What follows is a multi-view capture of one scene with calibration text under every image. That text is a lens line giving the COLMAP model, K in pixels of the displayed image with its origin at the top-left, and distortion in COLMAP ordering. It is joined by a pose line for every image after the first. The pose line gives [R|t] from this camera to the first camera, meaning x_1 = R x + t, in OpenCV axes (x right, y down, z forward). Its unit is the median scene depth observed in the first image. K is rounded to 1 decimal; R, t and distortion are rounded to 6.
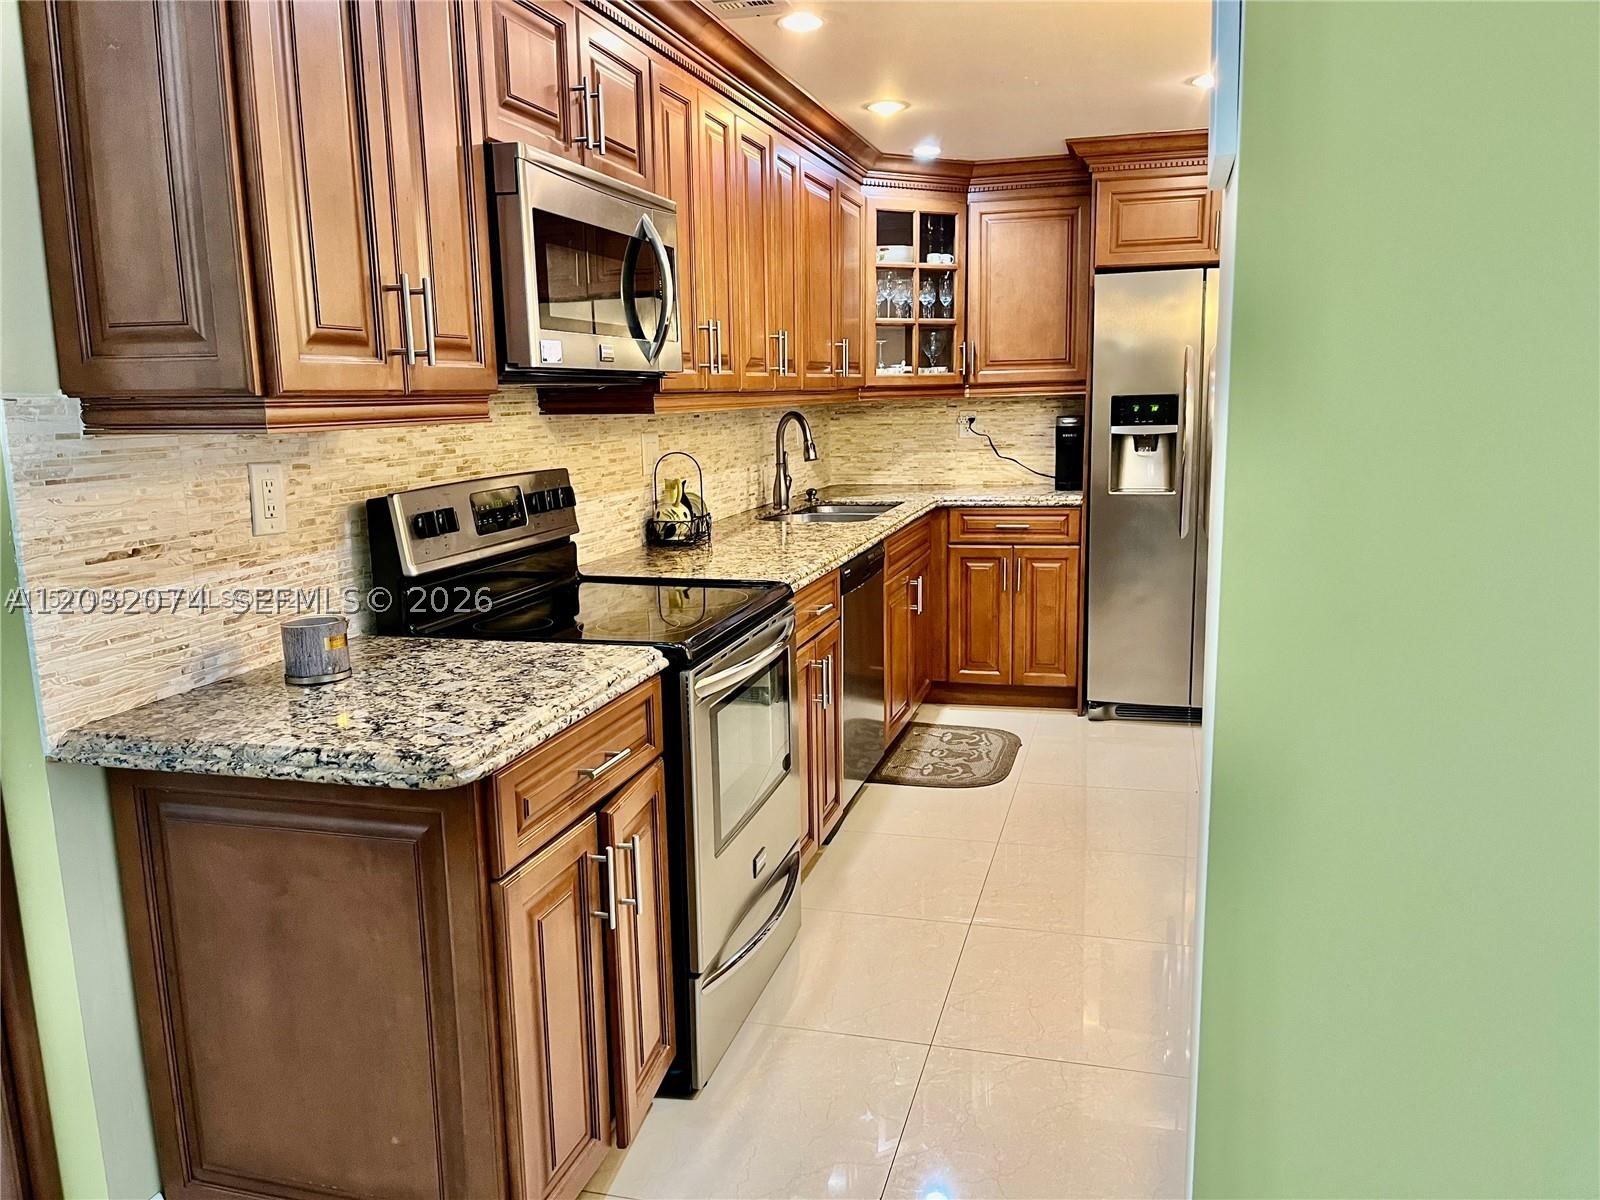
lens RADIAL K [[1203.4, 0, 795.6], [0, 1203.4, 614.1], [0, 0, 1]] dist [0.084014, -0.123810]
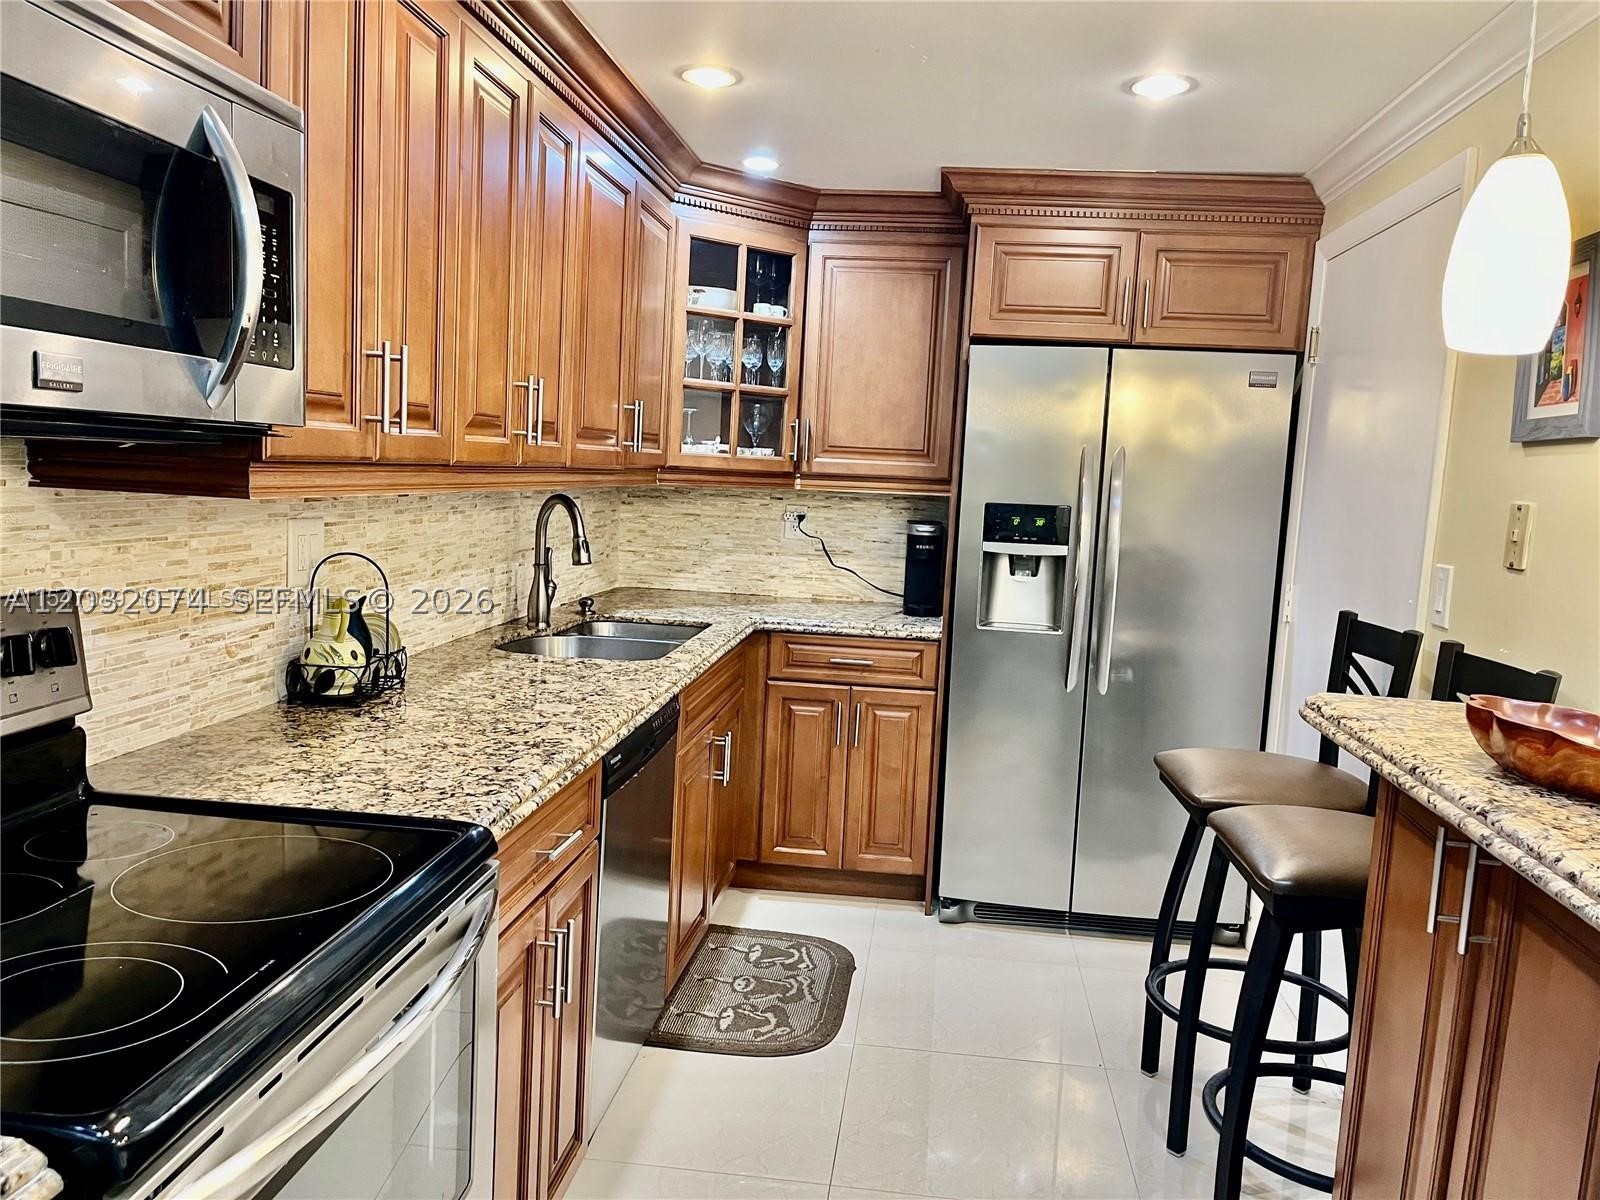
lens RADIAL K [[1203.4, 0, 795.6], [0, 1203.4, 614.1], [0, 0, 1]] dist [0.084014, -0.123810]
pose [[0.985931, 0.050462, 0.159353, 0.023466], [-0.040962, 0.997213, -0.062350, -0.056356], [-0.162056, 0.054945, 0.985251, 0.267146]]
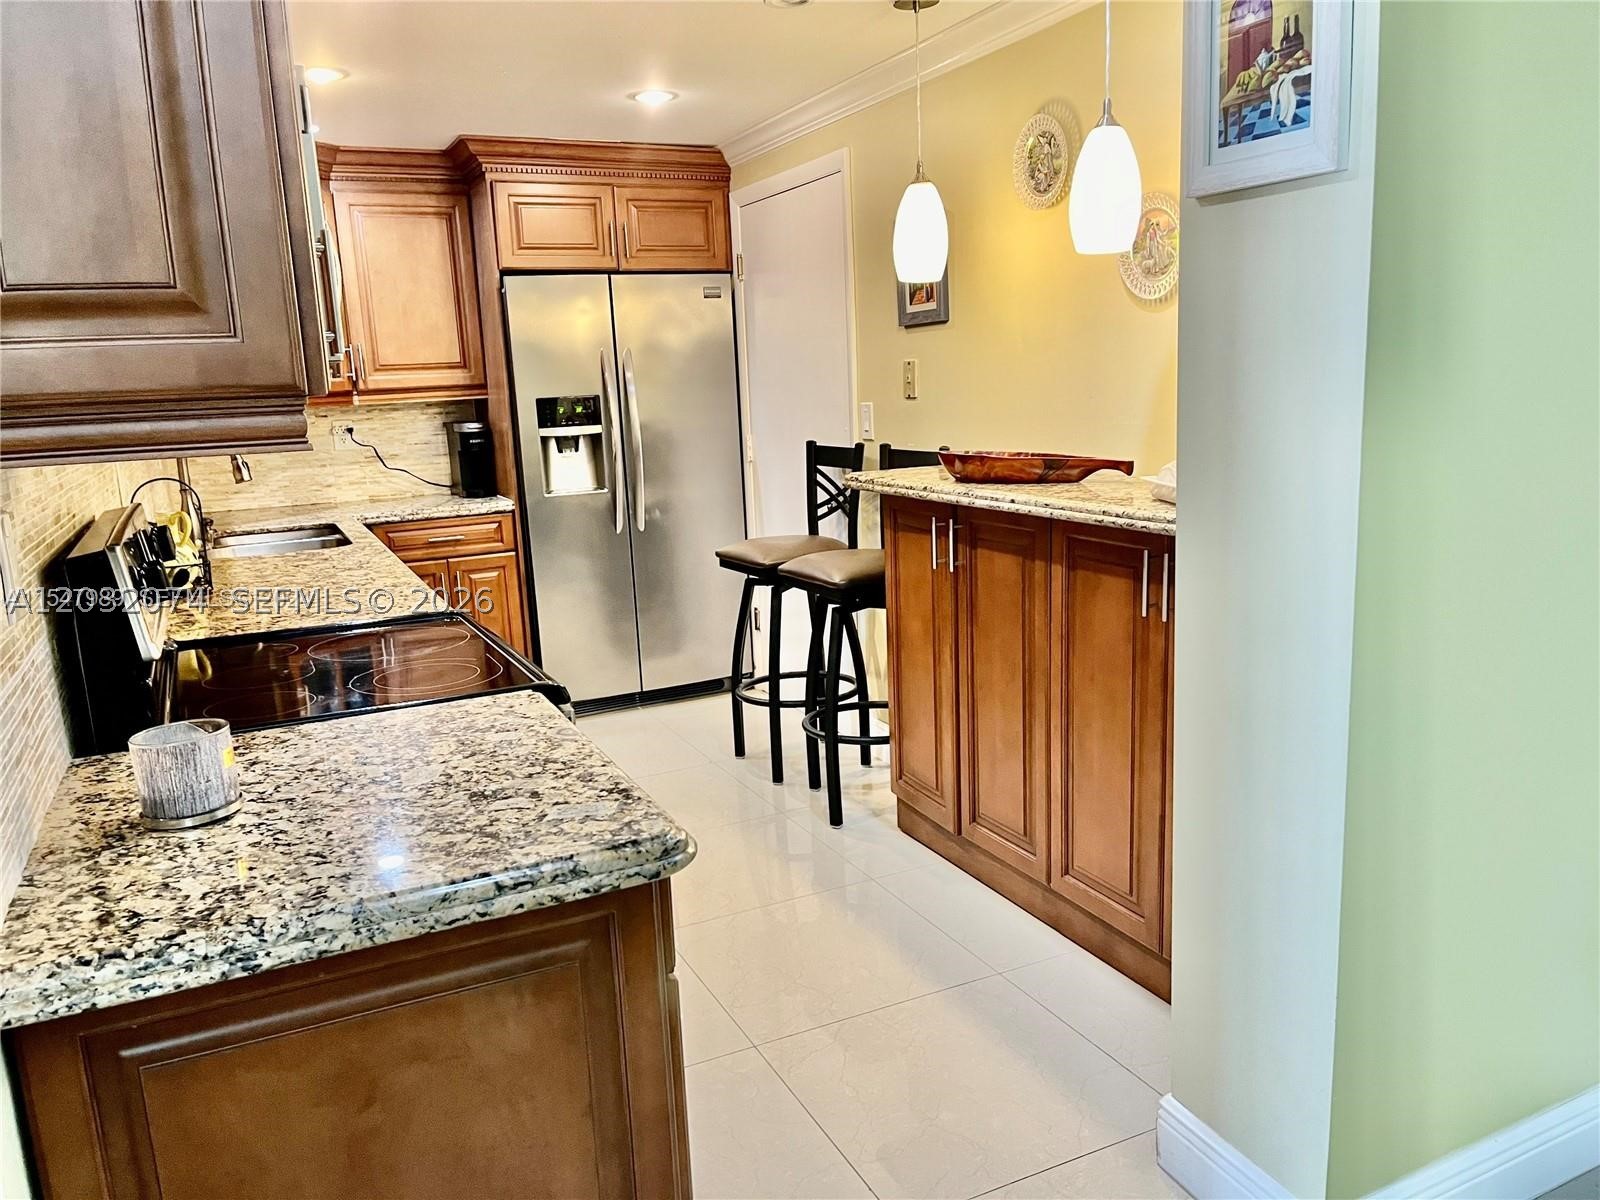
lens RADIAL K [[1203.4, 0, 795.6], [0, 1203.4, 614.1], [0, 0, 1]] dist [0.084014, -0.123810]
pose [[0.757093, -0.142870, 0.637494, -0.236308], [0.149470, 0.987793, 0.043864, -0.015988], [-0.635978, 0.062078, 0.769206, 0.105736]]
